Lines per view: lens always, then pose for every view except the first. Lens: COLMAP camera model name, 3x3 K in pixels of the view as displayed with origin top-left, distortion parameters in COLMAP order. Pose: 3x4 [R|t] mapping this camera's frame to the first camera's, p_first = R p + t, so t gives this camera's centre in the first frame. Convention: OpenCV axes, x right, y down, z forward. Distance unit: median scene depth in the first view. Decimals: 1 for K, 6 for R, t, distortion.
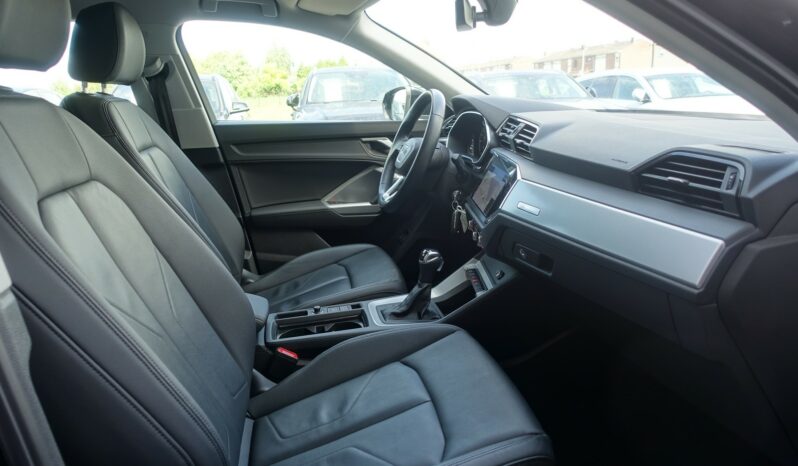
lens RADIAL K [[547.4, 0, 399.0], [0, 547.4, 233.0], [0, 0, 1]] dist [-0.016030, 0.003258]
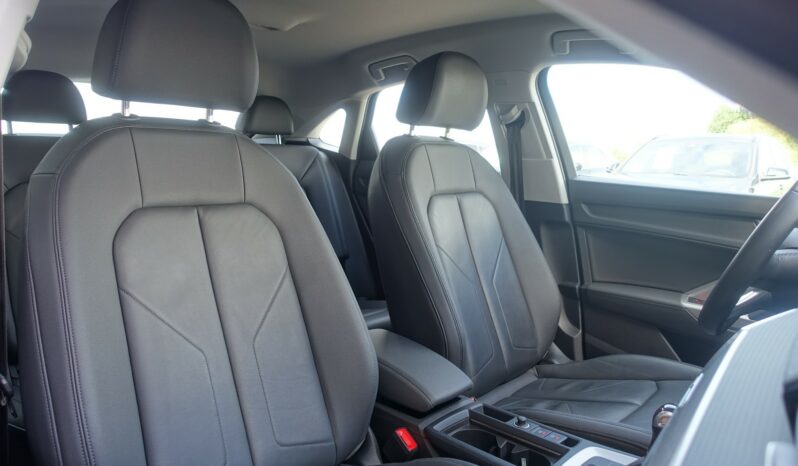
lens RADIAL K [[547.4, 0, 399.0], [0, 547.4, 233.0], [0, 0, 1]] dist [-0.016030, 0.003258]
pose [[0.586063, 0.165802, -0.793120, 0.229545], [-0.248090, 0.968548, 0.019154, -0.063582], [0.771351, 0.185540, 0.608764, 0.268749]]
